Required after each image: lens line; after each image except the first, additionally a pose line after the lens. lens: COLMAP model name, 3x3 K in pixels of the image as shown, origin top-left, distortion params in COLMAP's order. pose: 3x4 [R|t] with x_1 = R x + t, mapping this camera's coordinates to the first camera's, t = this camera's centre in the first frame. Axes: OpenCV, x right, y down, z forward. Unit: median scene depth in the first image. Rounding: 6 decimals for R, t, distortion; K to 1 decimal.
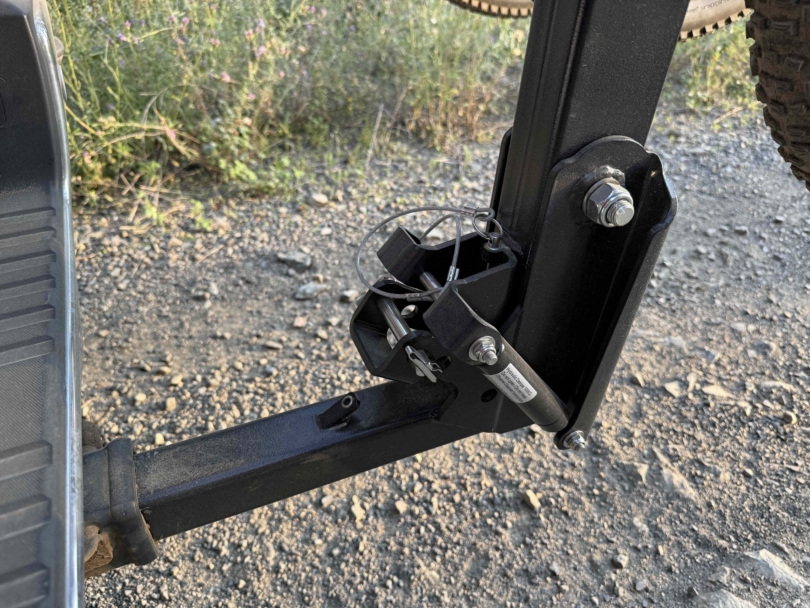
lens RADIAL K [[569.3, 0, 405.3], [0, 569.3, 307.3], [0, 0, 1]] dist [-0.026735, 0.003548]
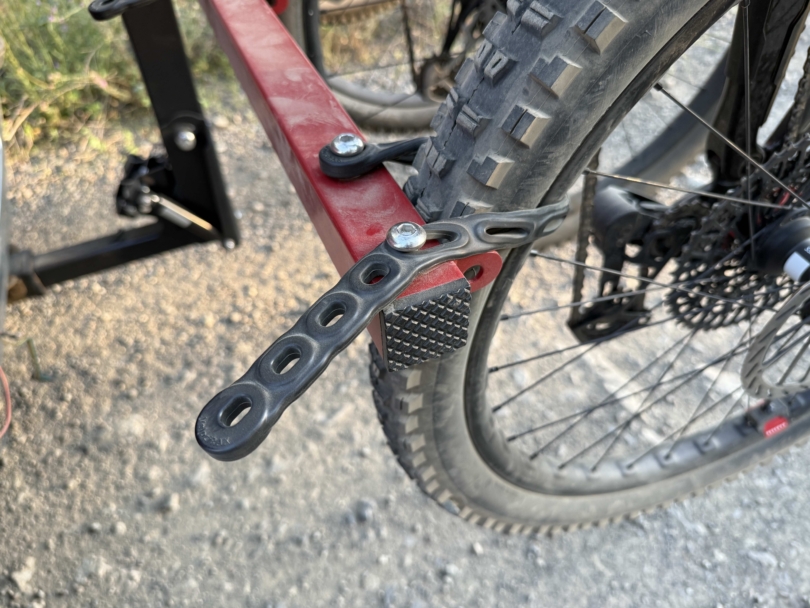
lens RADIAL K [[569.3, 0, 404.0], [0, 569.3, 301.0], [0, 0, 1]] dist [-0.026735, 0.003548]
pose [[0.997858, -0.050139, -0.042027, 0.316118], [0.055745, 0.987855, 0.145037, 0.049182], [0.034245, -0.147069, 0.988533, -0.359155]]
